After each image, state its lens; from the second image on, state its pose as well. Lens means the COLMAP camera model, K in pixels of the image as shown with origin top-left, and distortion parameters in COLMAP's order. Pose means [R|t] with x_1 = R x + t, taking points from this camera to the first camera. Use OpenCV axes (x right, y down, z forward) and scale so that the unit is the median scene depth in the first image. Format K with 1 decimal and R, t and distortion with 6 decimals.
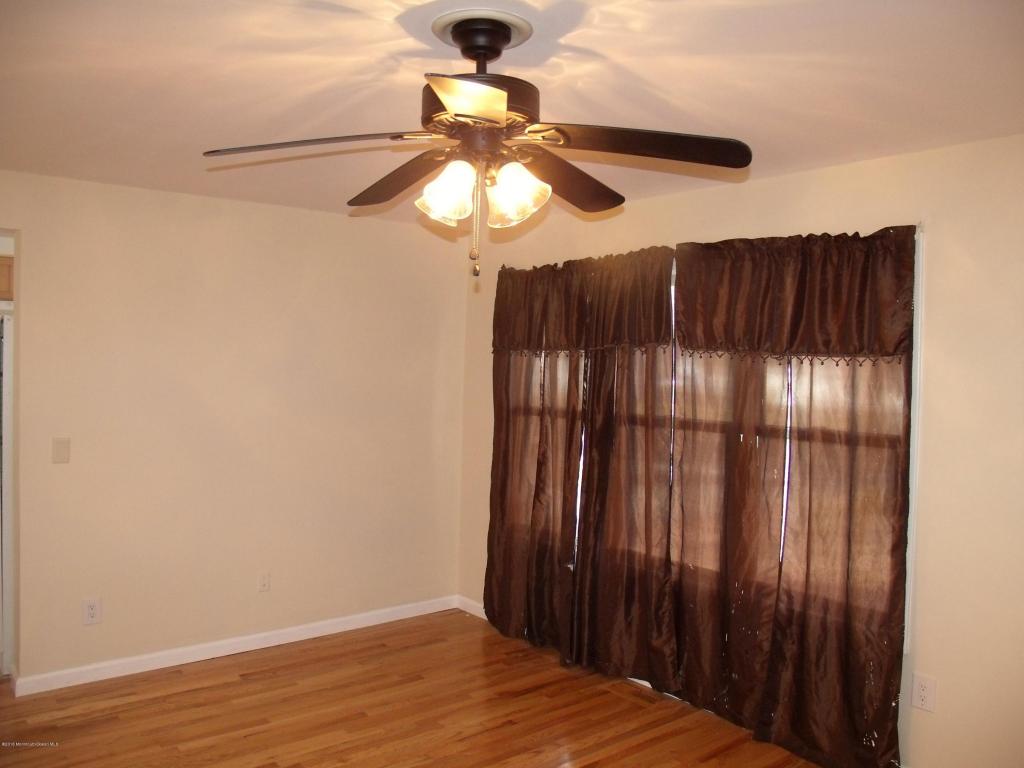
lens RADIAL K [[828.4, 0, 515.3], [0, 828.4, 385.8], [0, 0, 1]] dist [-0.129092, 0.089438]
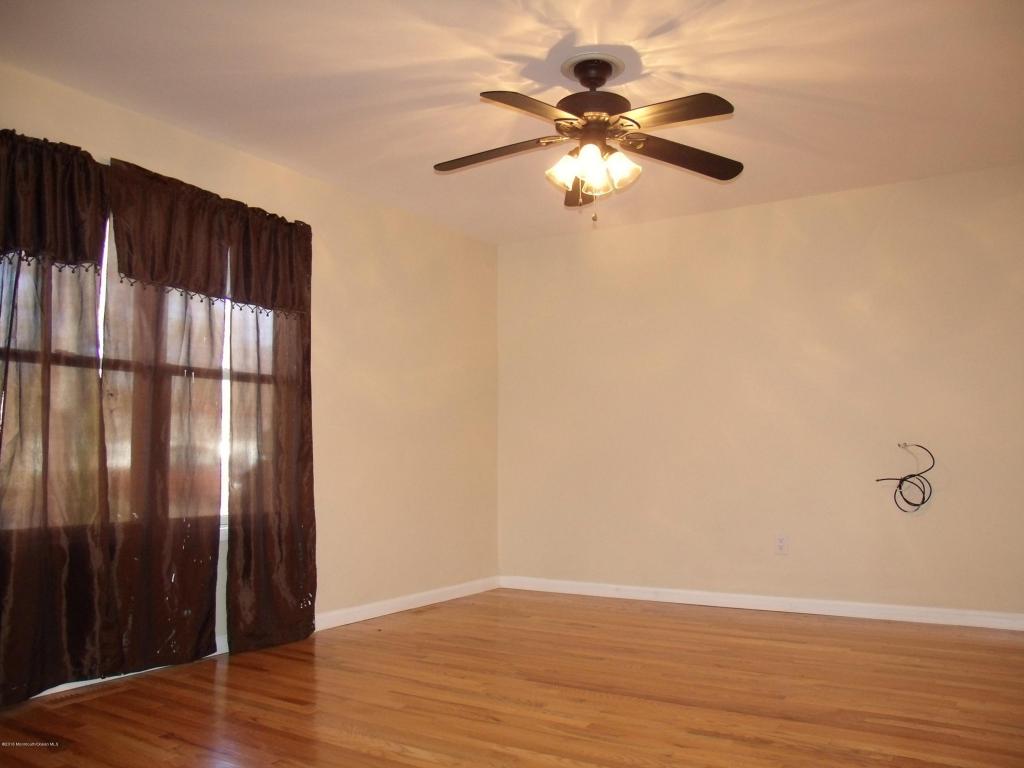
lens RADIAL K [[828.4, 0, 514.5], [0, 828.4, 383.7], [0, 0, 1]] dist [-0.129092, 0.089438]
pose [[-0.337775, 0.070052, 0.938617, -0.953968], [0.037316, 0.997439, -0.061014, 0.180312], [-0.940487, 0.014416, -0.339524, 1.114032]]
